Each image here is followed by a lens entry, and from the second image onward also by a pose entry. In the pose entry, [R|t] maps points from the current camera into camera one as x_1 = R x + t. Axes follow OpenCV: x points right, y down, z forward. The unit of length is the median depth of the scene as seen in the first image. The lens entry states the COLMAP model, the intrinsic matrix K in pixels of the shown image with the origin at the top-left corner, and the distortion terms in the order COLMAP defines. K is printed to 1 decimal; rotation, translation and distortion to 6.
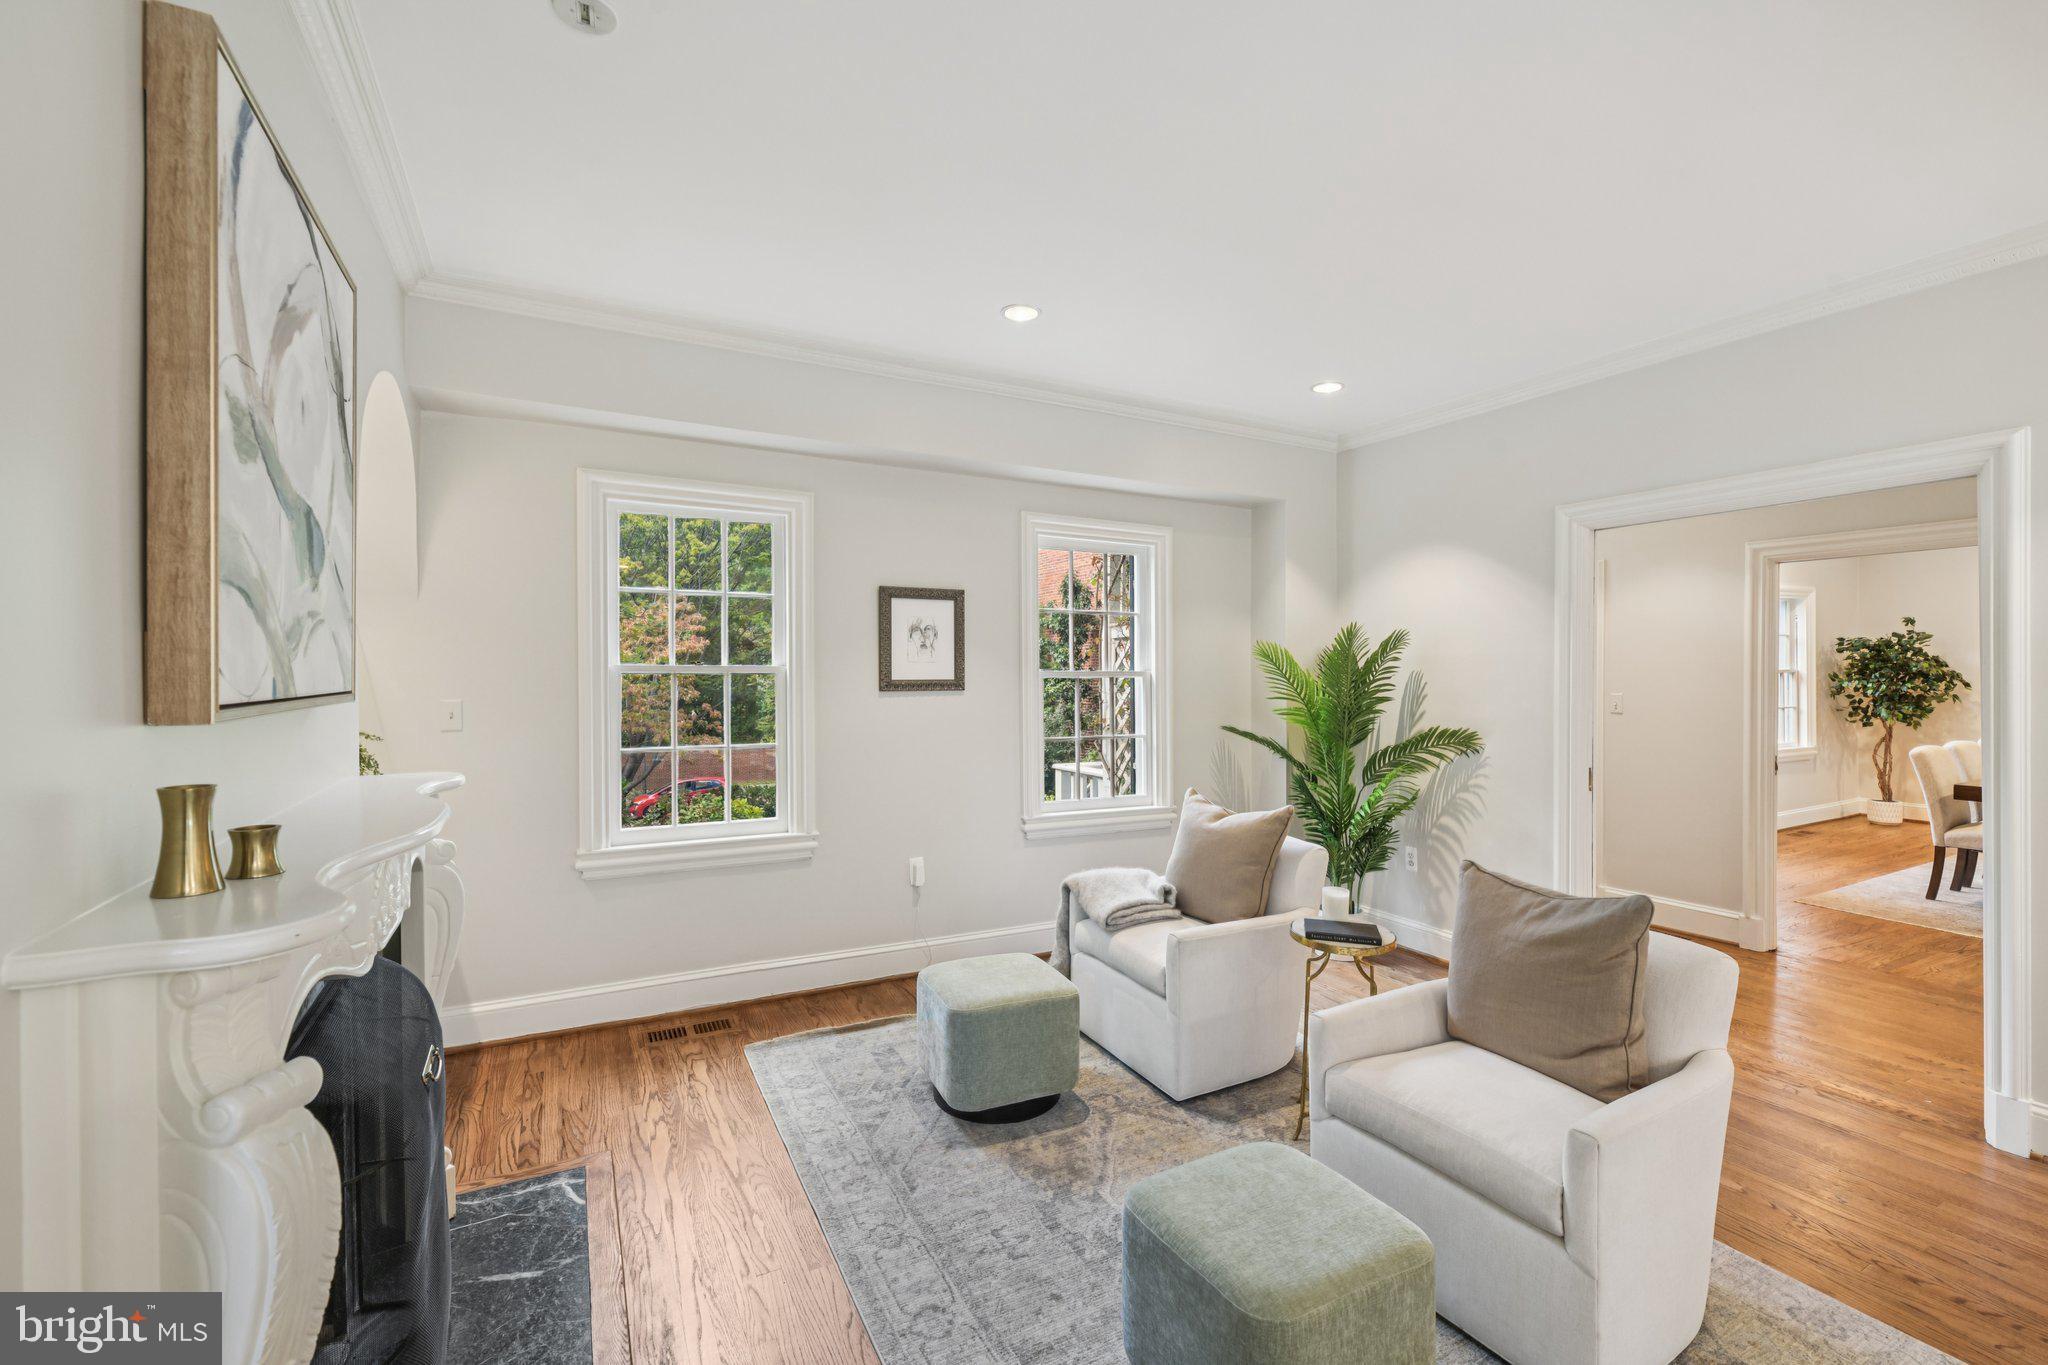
lens RADIAL K [[867.0, 0, 1026.9], [0, 867.0, 682.8], [0, 0, 1]] dist [0.001573, 0.000487]
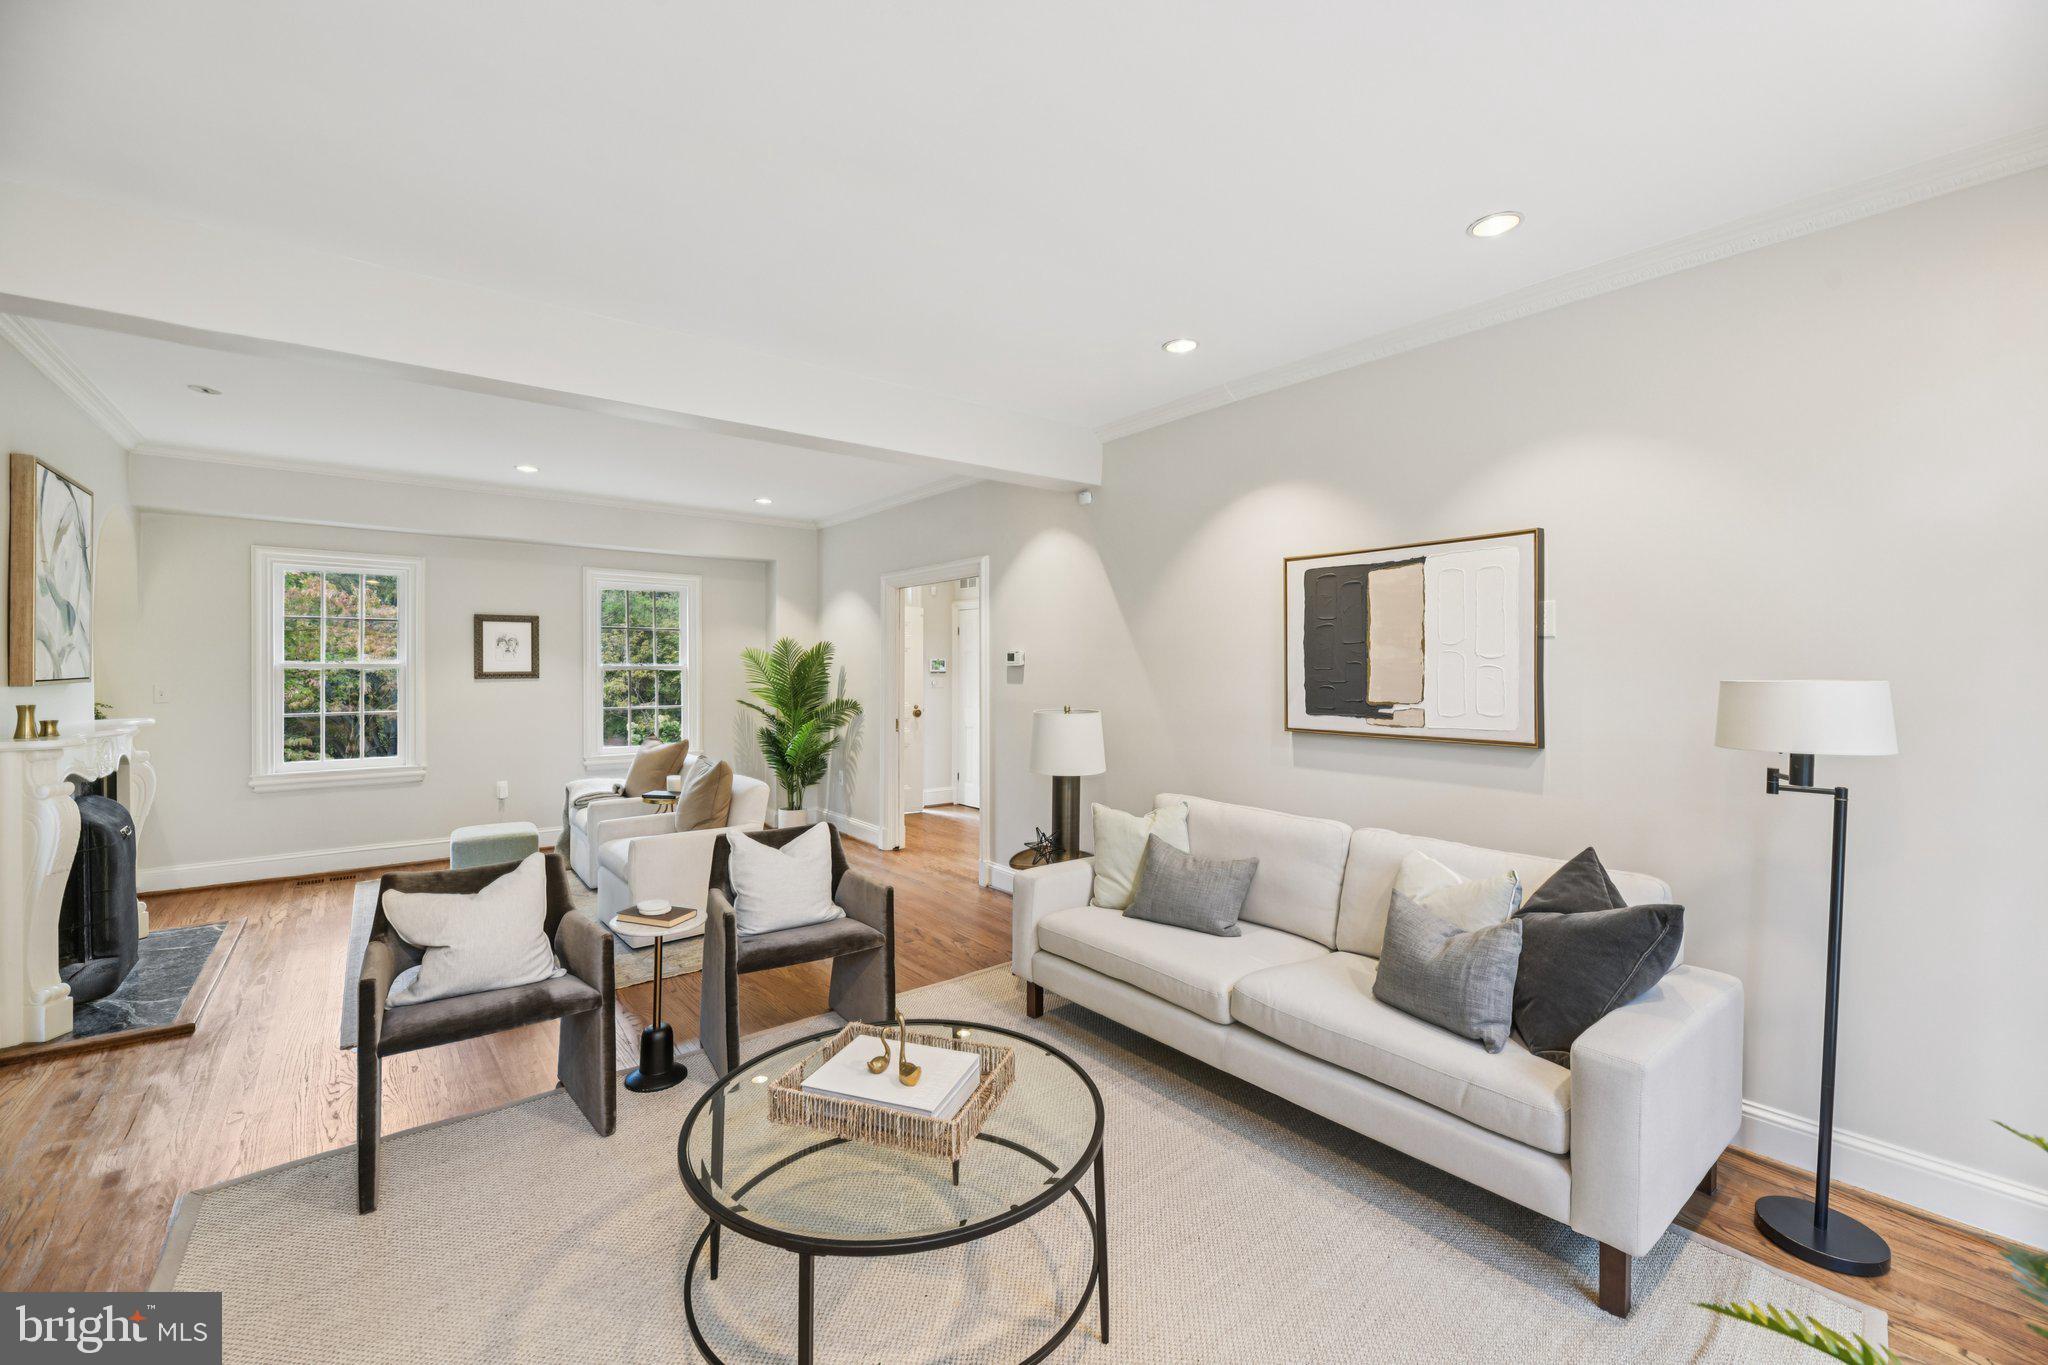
lens RADIAL K [[833.7, 0, 1023.4], [0, 833.7, 664.9], [0, 0, 1]] dist [0.000446, -0.000166]
pose [[0.985236, -0.001480, 0.171196, 0.656205], [0.003358, 0.999937, -0.010680, 0.004693], [-0.171170, 0.011097, 0.985179, -0.818813]]
